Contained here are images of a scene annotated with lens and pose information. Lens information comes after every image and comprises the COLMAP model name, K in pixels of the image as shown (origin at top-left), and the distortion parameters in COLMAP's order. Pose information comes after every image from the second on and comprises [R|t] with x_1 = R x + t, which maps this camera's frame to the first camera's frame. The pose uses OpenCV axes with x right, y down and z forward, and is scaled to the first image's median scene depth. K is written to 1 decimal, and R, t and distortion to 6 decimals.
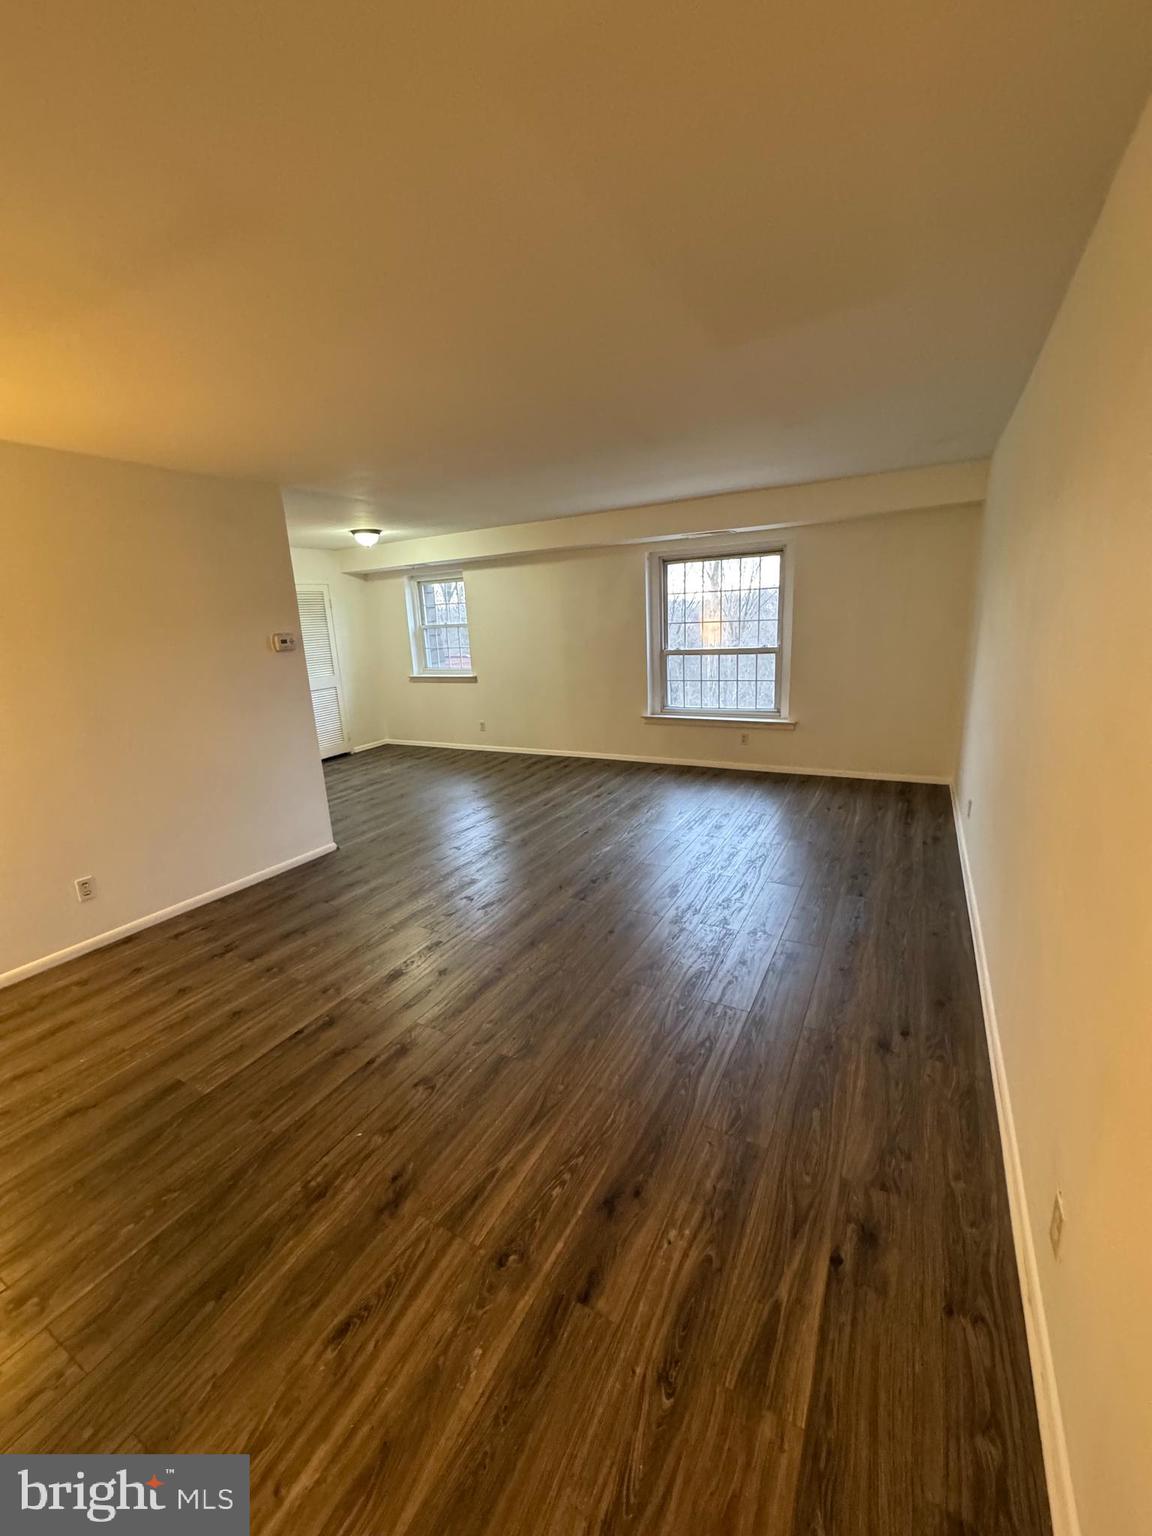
lens RADIAL K [[614.6, 0, 575.9], [0, 614.6, 768.5], [0, 0, 1]] dist [-0.000542, -0.000055]
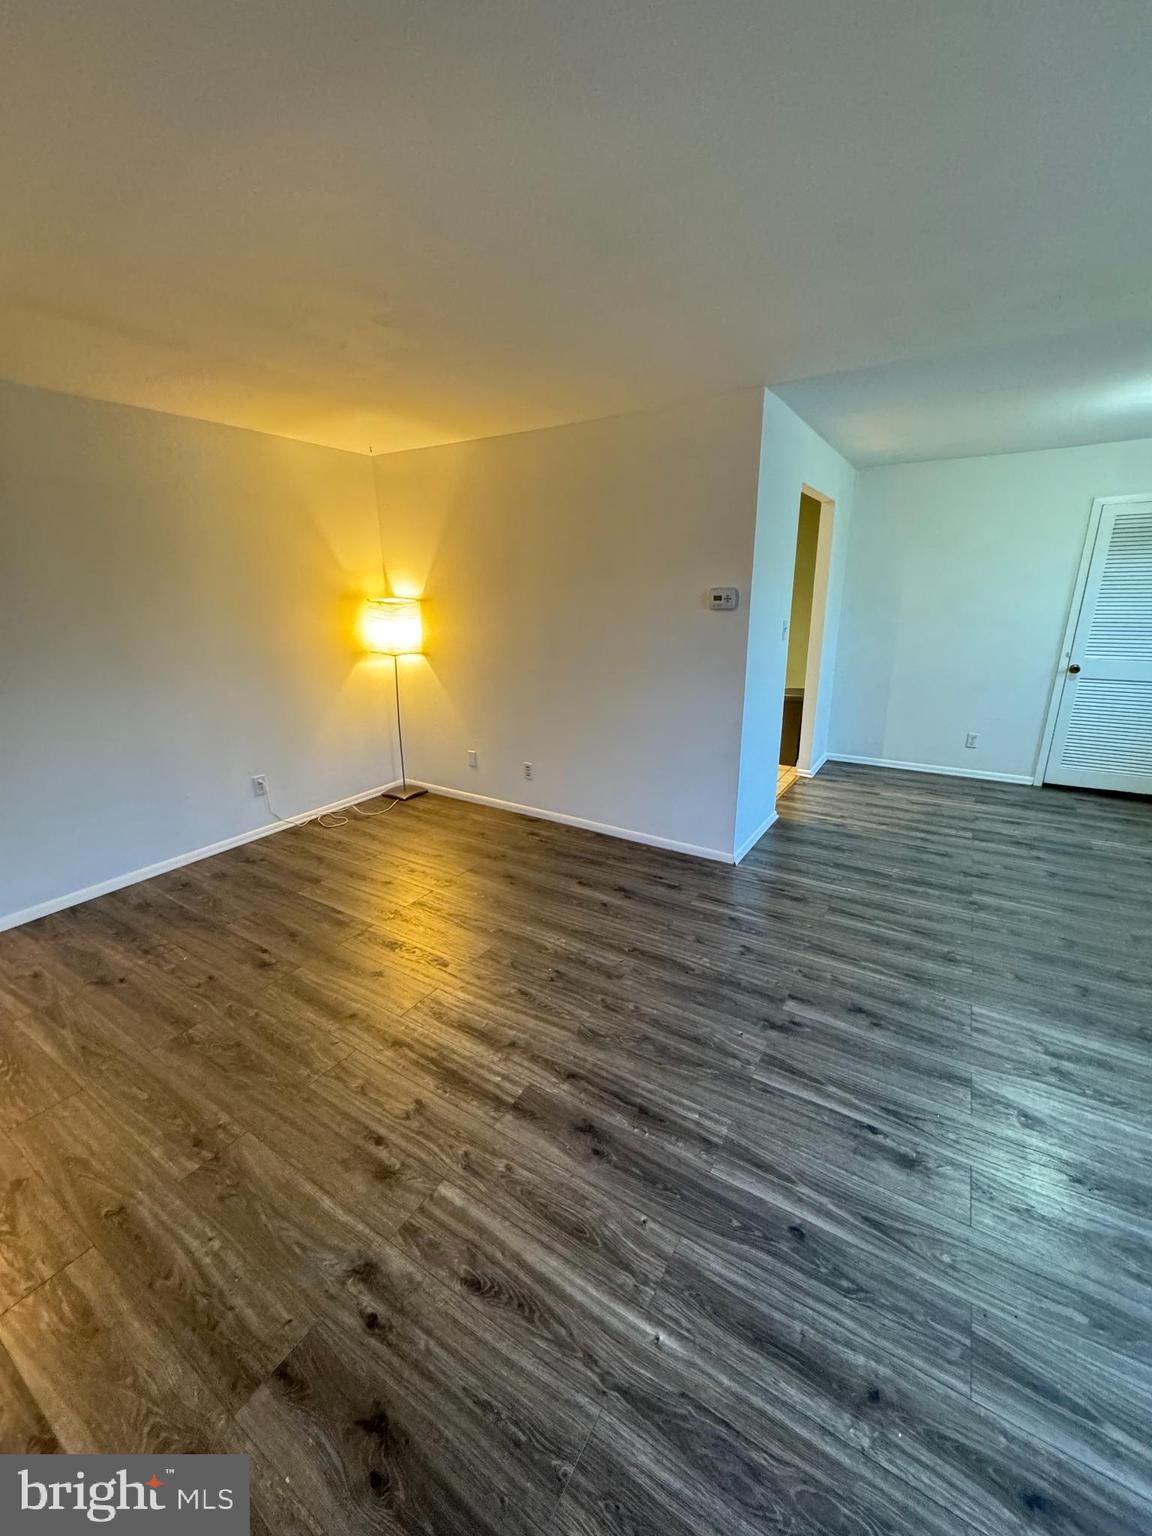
lens RADIAL K [[614.6, 0, 575.5], [0, 614.6, 767.5], [0, 0, 1]] dist [-0.000542, -0.000055]
pose [[-0.063763, 0.332438, -0.940967, 0.429737], [-0.223651, 0.914143, 0.338116, -0.267951], [0.972581, 0.232007, 0.016061, 0.979728]]
